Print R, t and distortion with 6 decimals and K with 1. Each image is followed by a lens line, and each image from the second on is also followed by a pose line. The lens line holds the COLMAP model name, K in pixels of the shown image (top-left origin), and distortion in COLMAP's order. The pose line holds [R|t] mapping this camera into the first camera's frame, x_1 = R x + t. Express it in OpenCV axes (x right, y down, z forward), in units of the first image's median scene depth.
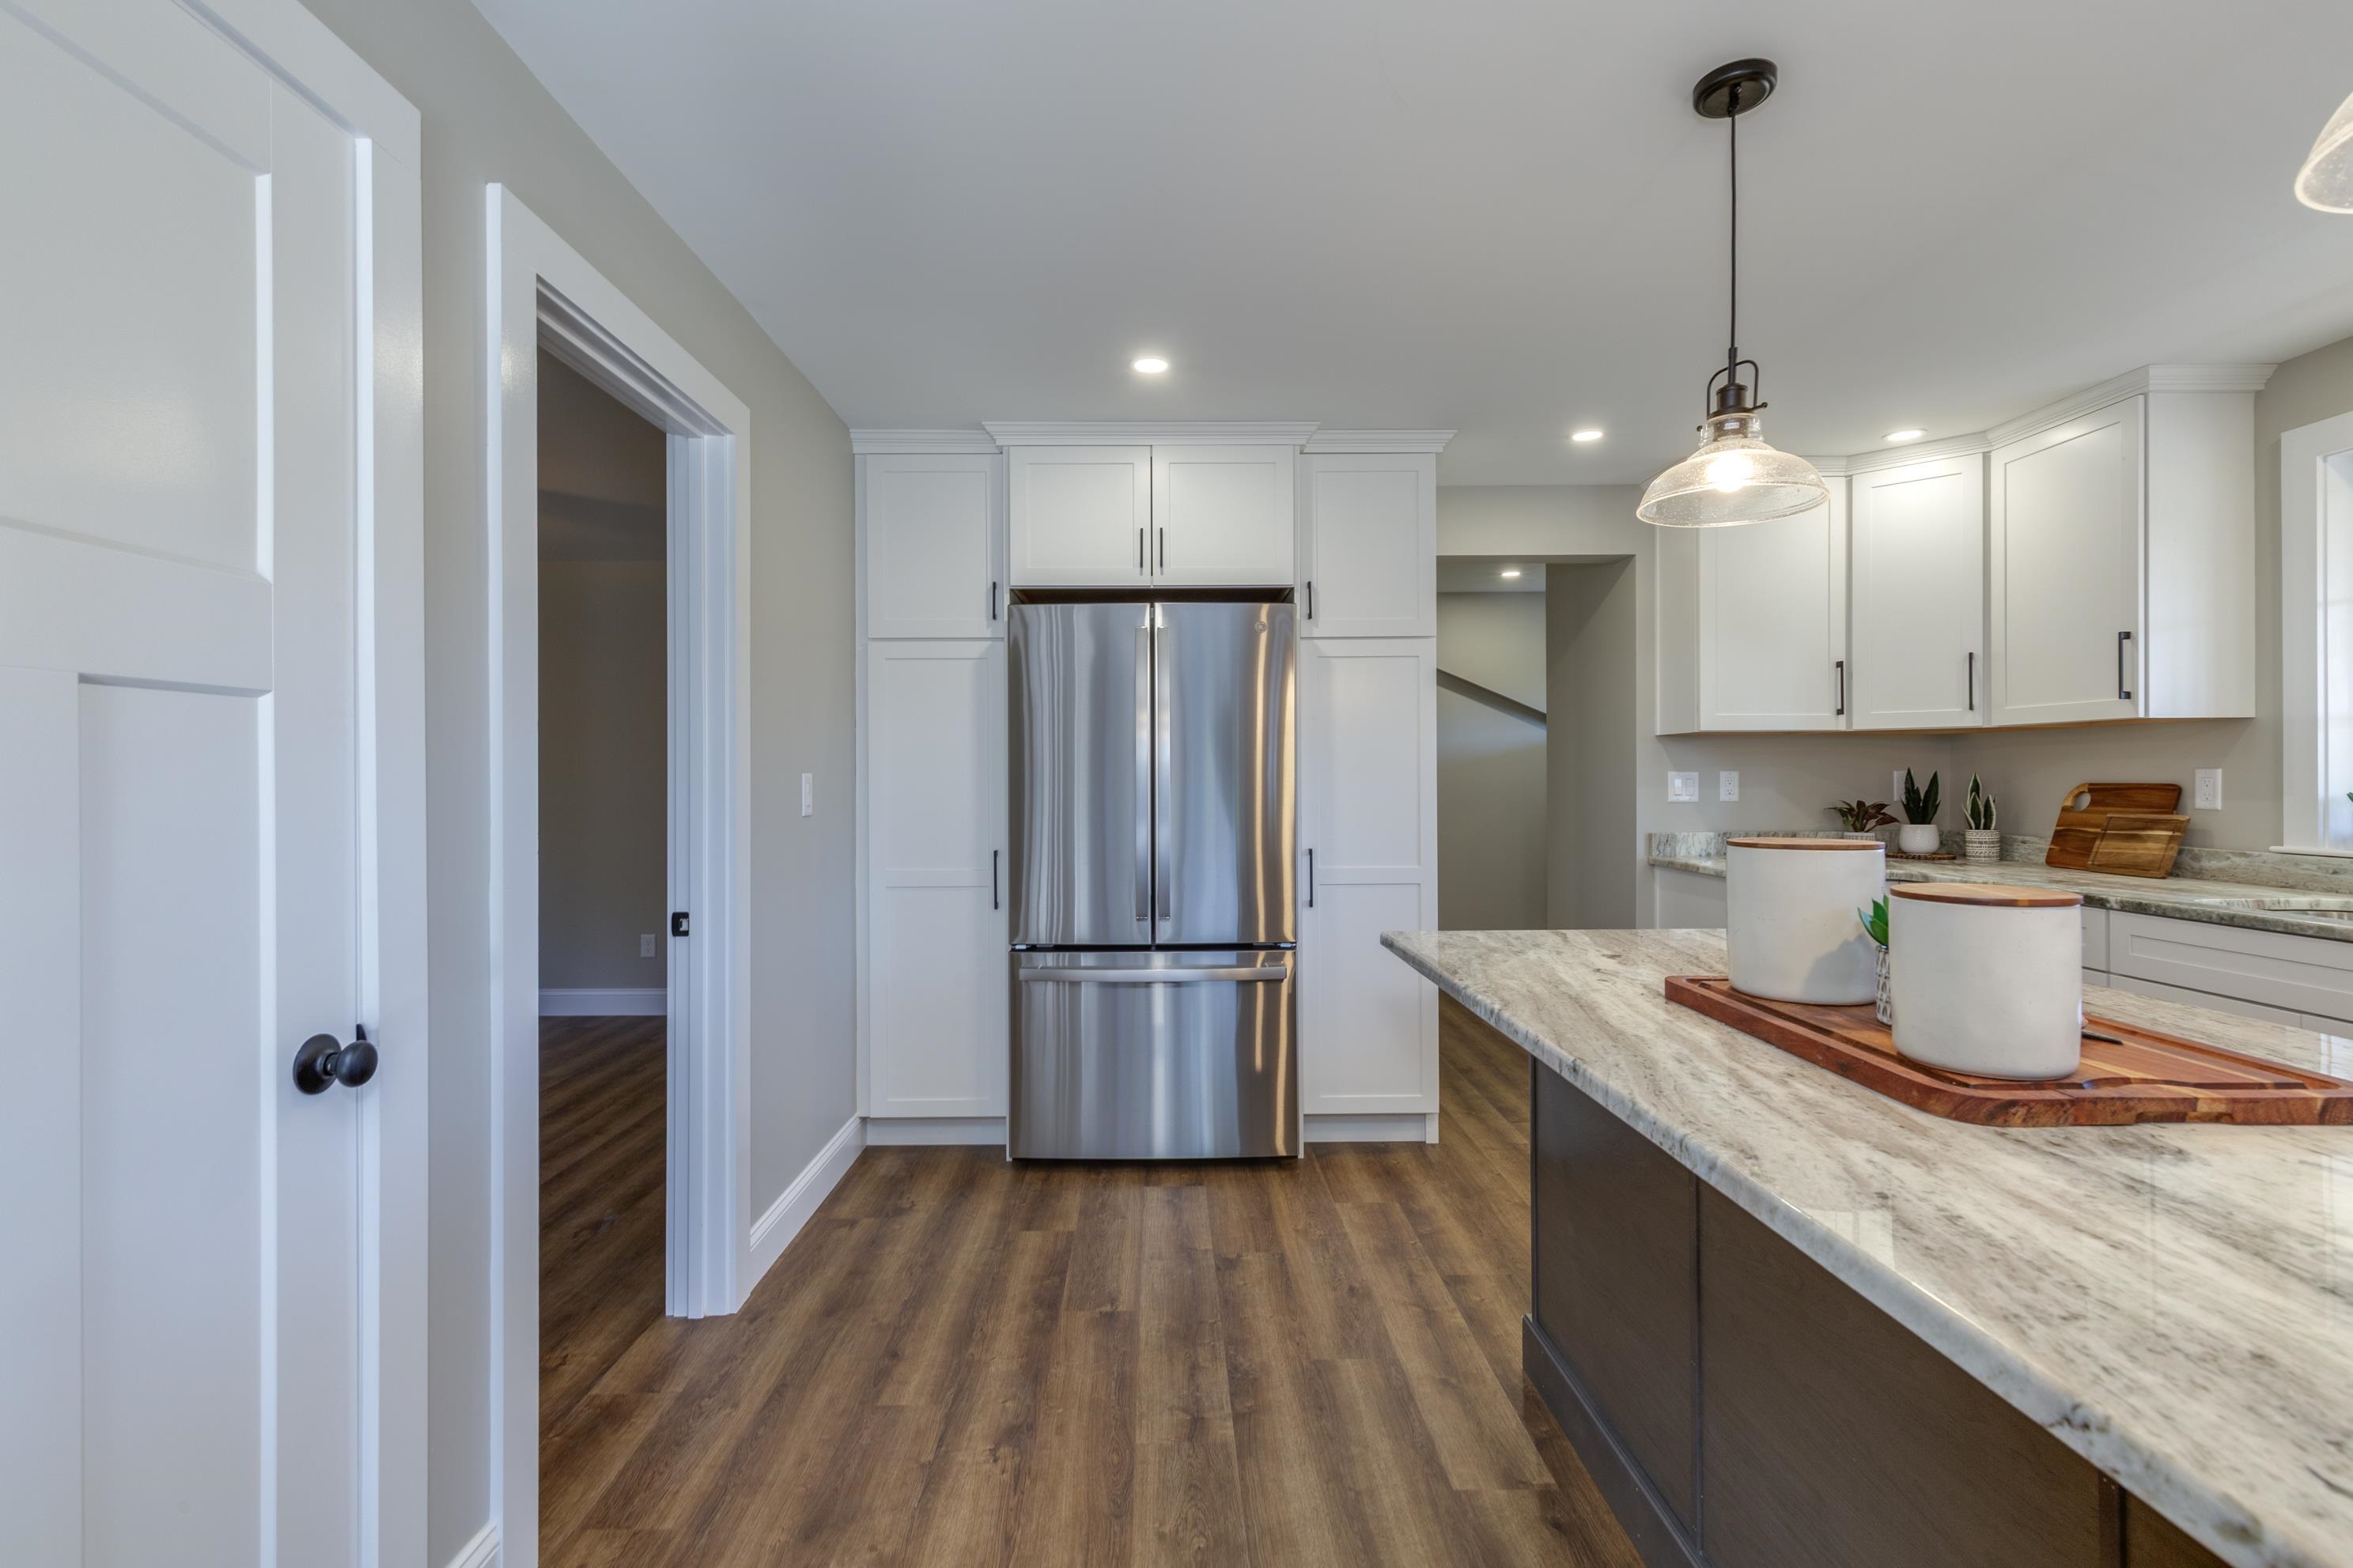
lens RADIAL K [[1053.4, 0, 1171.7], [0, 1053.4, 777.5], [0, 0, 1]] dist [0.000217, -0.000081]
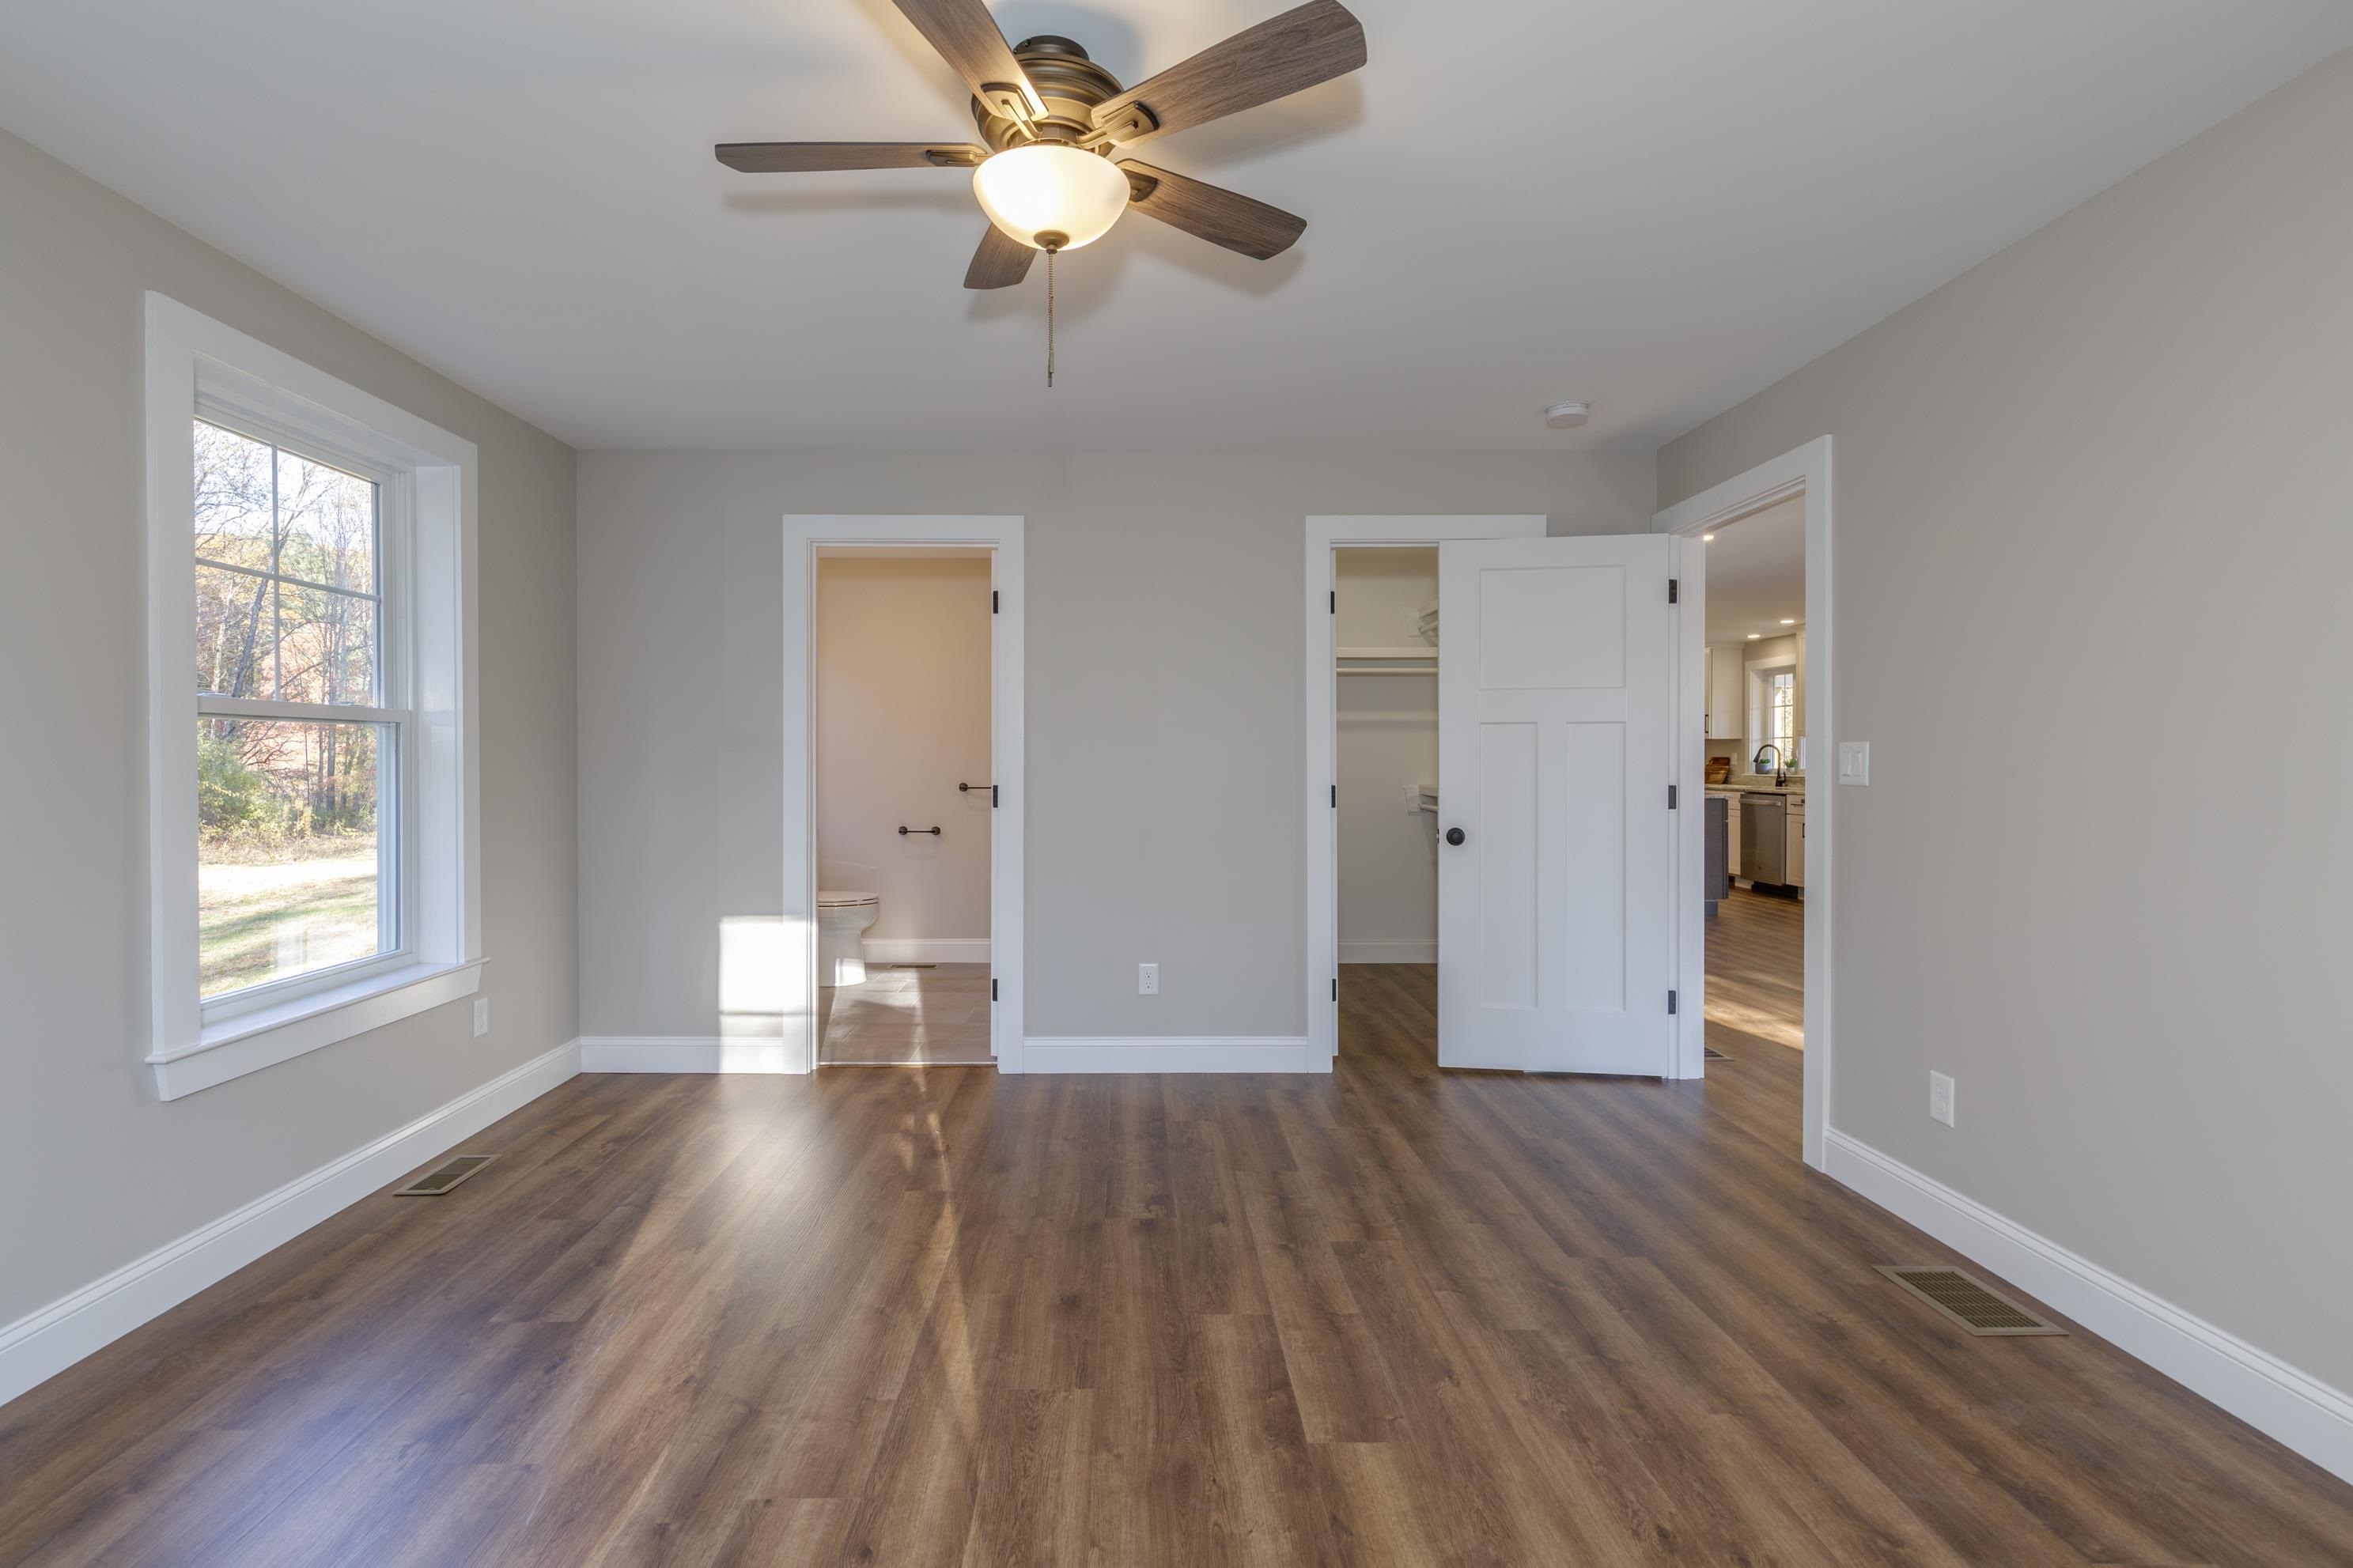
lens RADIAL K [[1077.4, 0, 1129.1], [0, 1077.4, 763.9], [0, 0, 1]] dist [0.002574, -0.000054]
pose [[0.999946, -0.001635, -0.010240, -0.917766], [0.001654, 0.999997, 0.001824, 0.016035], [0.010237, -0.001841, 0.999946, -2.401628]]
